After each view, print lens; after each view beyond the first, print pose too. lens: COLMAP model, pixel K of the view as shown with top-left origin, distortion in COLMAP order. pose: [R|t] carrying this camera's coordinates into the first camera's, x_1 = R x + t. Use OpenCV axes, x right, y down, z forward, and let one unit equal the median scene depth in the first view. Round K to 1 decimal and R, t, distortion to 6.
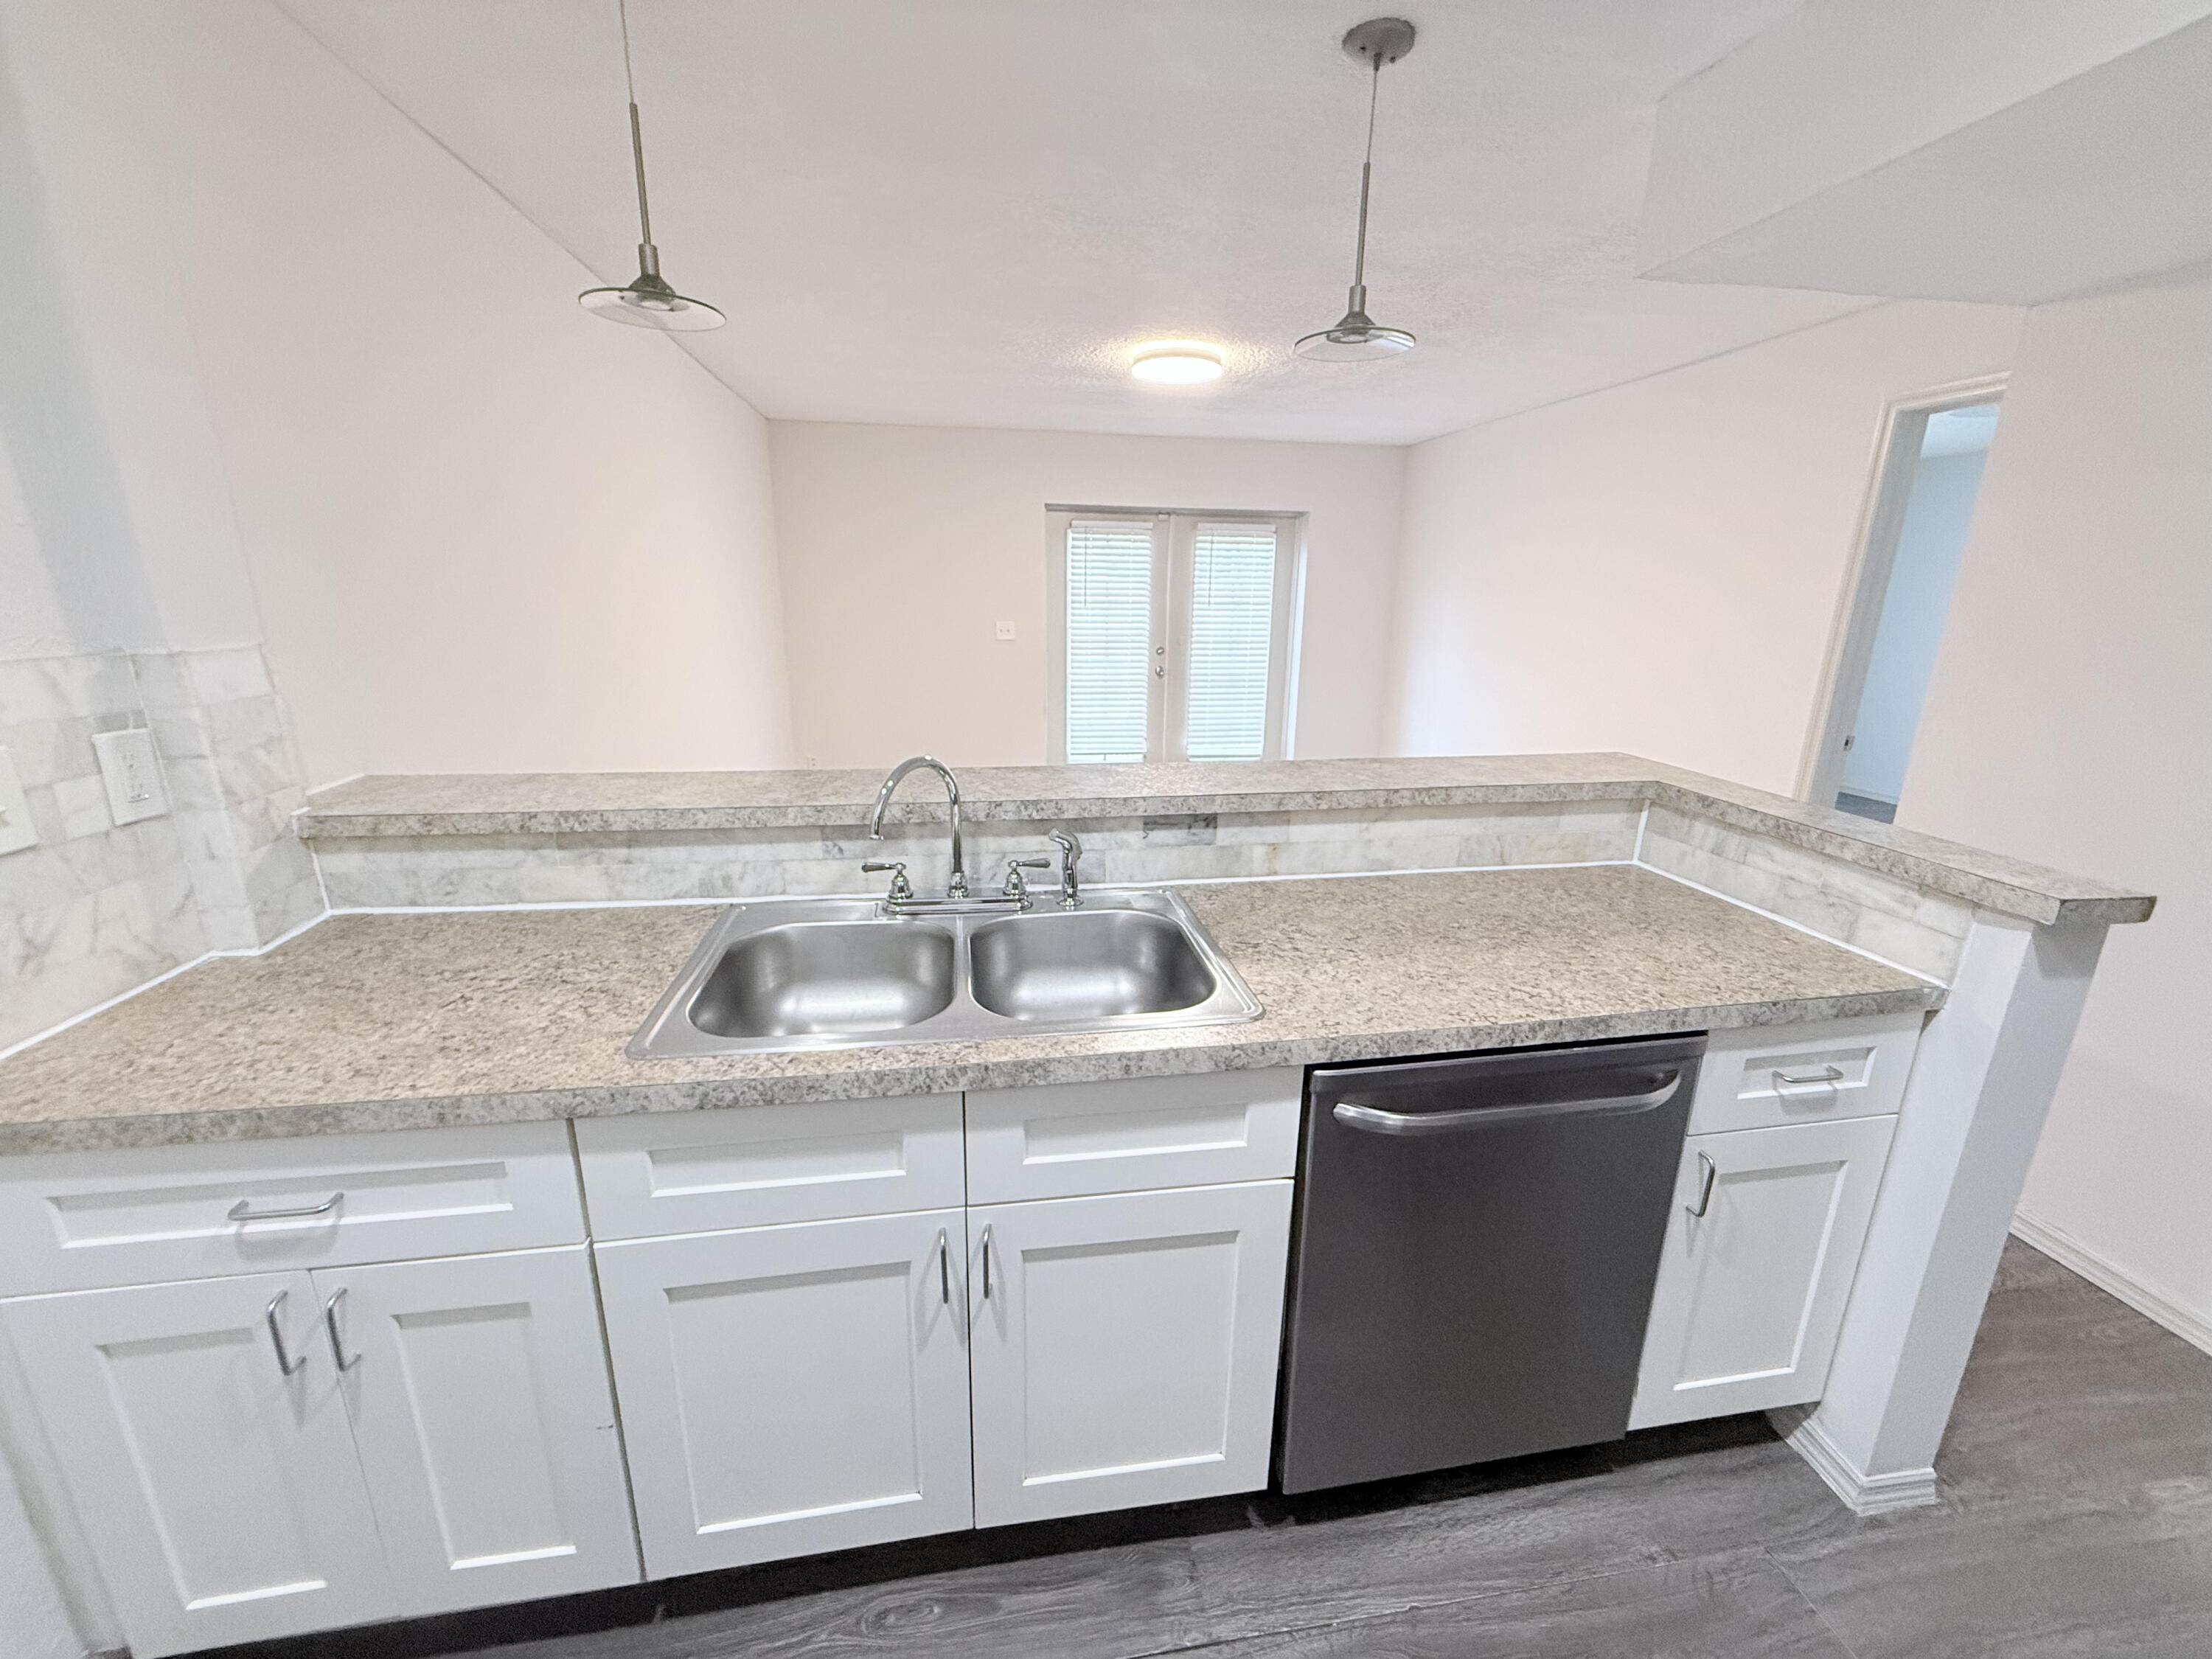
lens RADIAL K [[884.2, 0, 1106.5], [0, 884.2, 826.8], [0, 0, 1]] dist [0.002009, -0.000006]
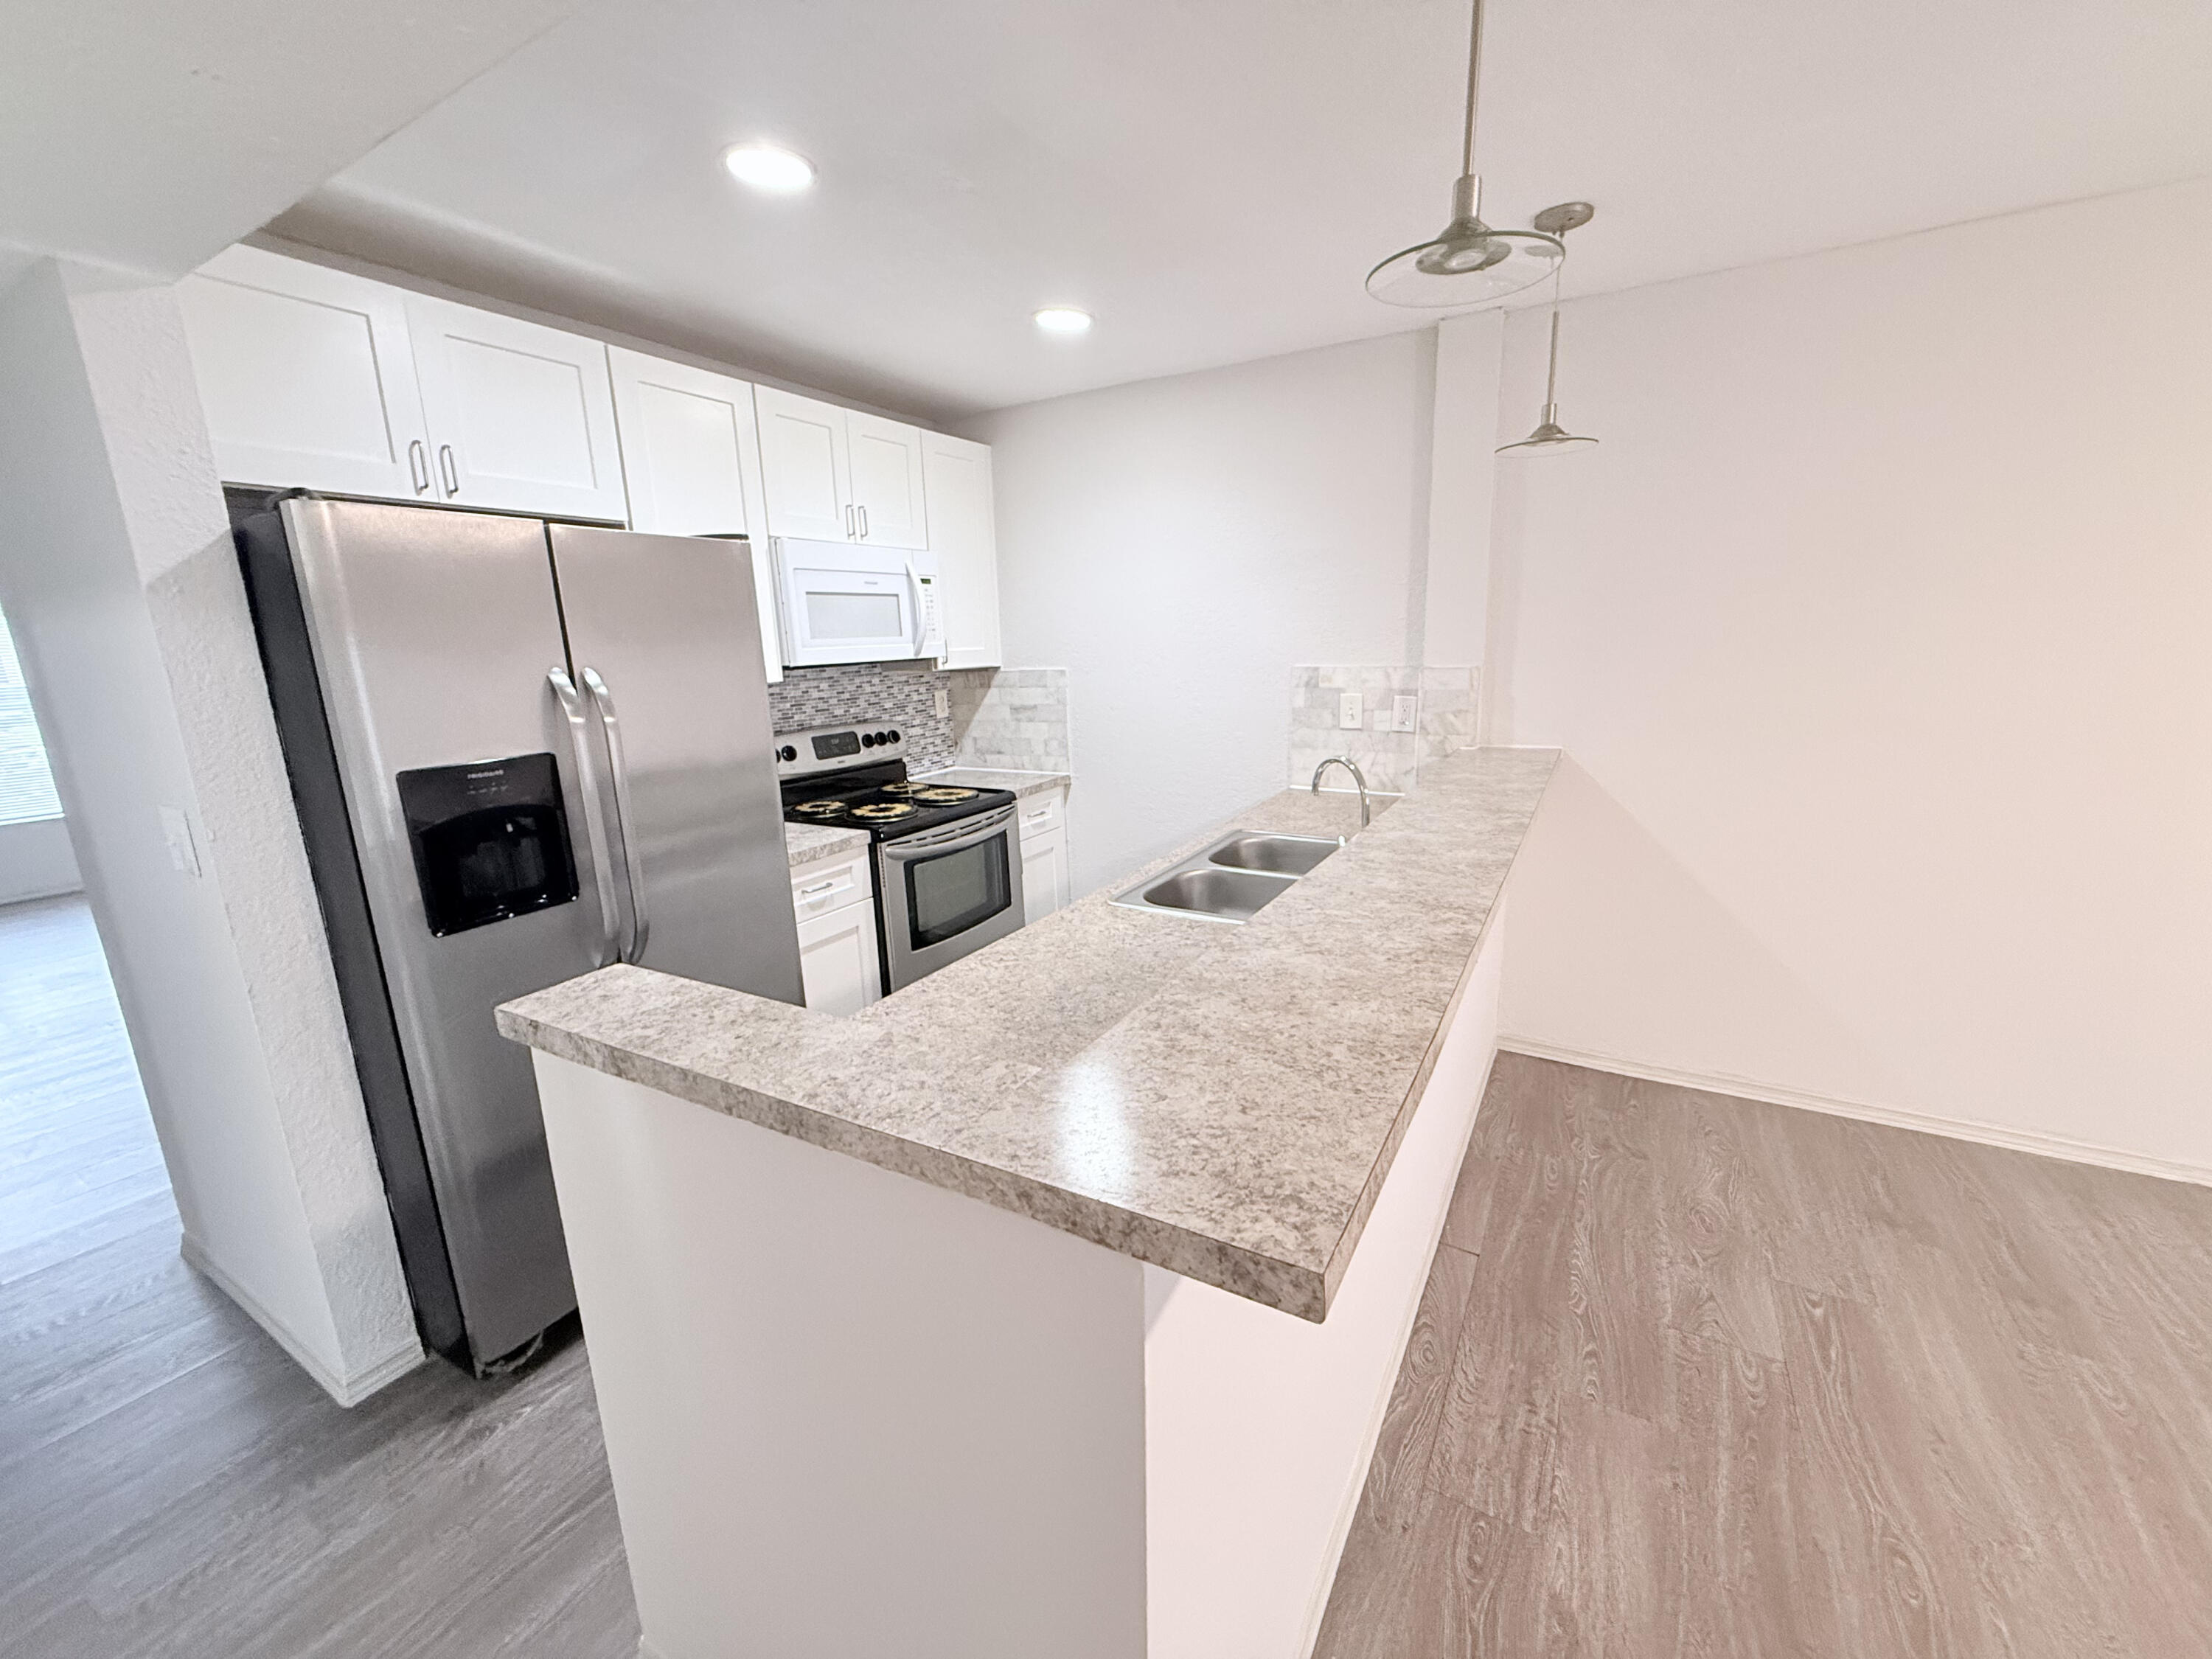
lens RADIAL K [[884.2, 0, 1106.5], [0, 884.2, 827.2], [0, 0, 1]] dist [0.002009, -0.000006]
pose [[-0.631059, 0.171032, -0.756645, 1.085048], [-0.183960, 0.914574, 0.360157, -0.395940], [0.753606, 0.366474, -0.545687, 1.423263]]
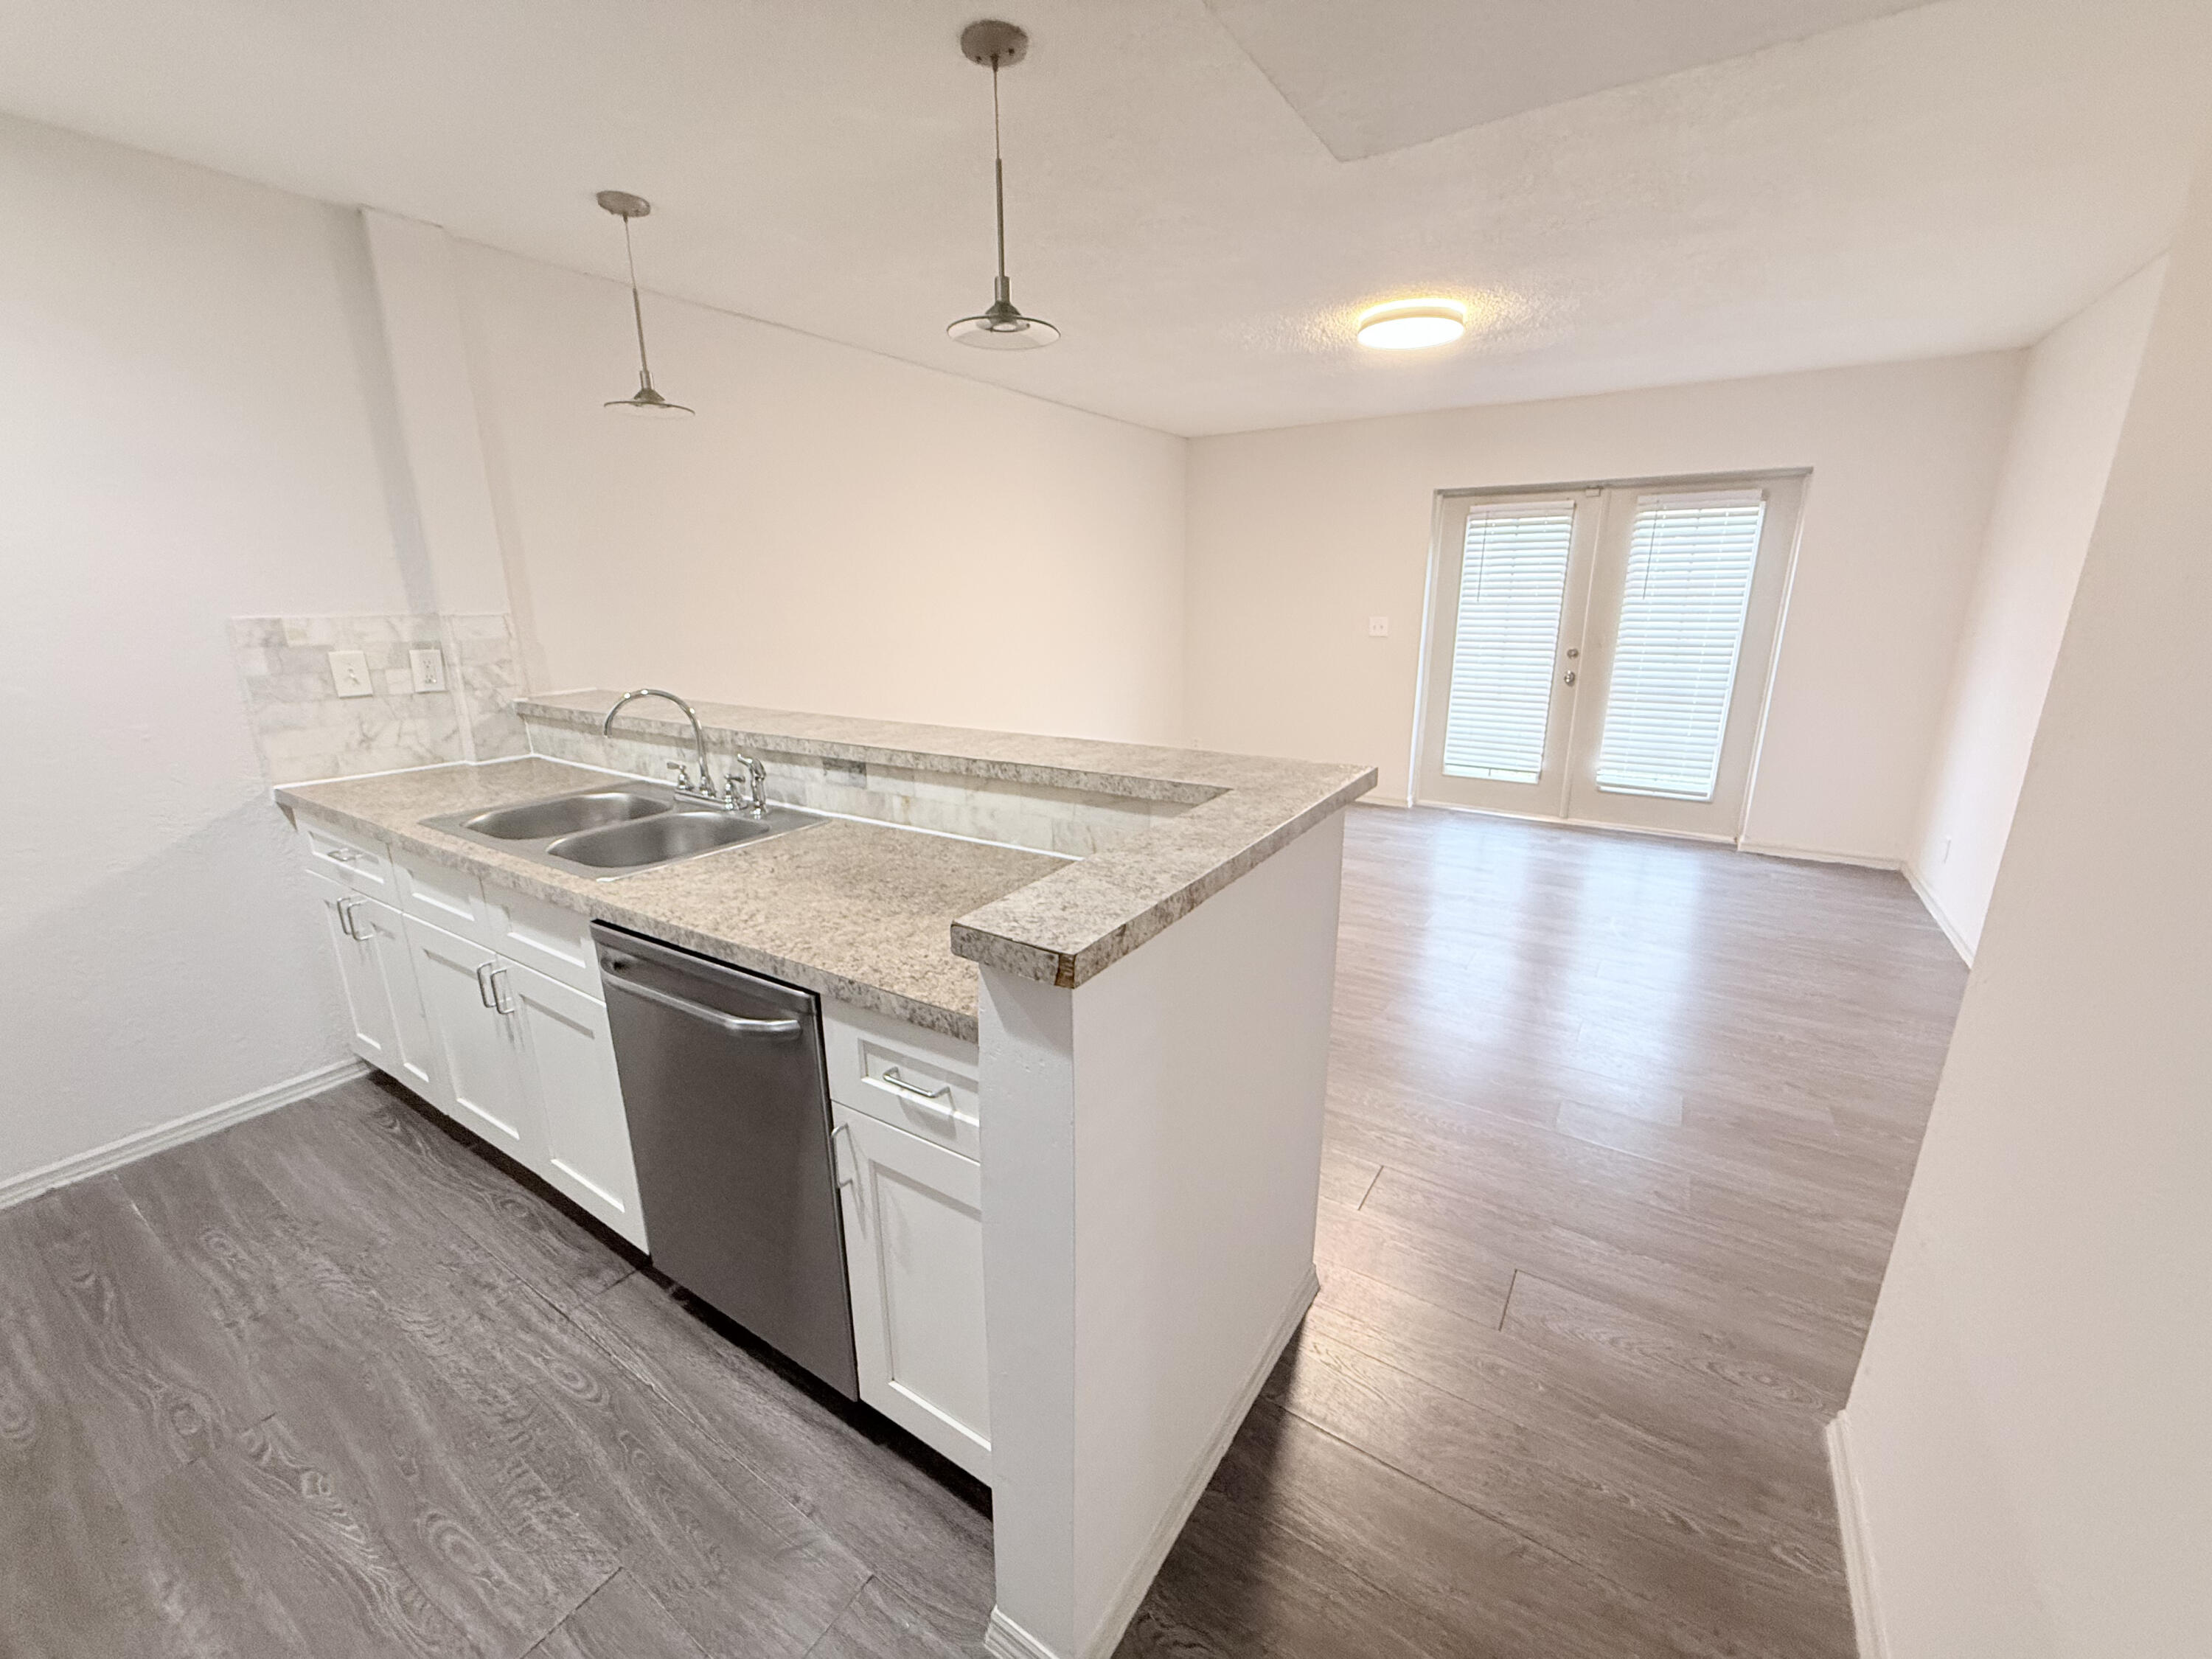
lens RADIAL K [[884.2, 0, 1101.5], [0, 884.2, 828.5], [0, 0, 1]] dist [0.002009, -0.000006]
pose [[0.738901, 0.157920, -0.655047, 1.243521], [-0.159906, 0.985473, 0.057204, -0.049899], [0.654565, 0.062478, 0.753419, 0.356041]]
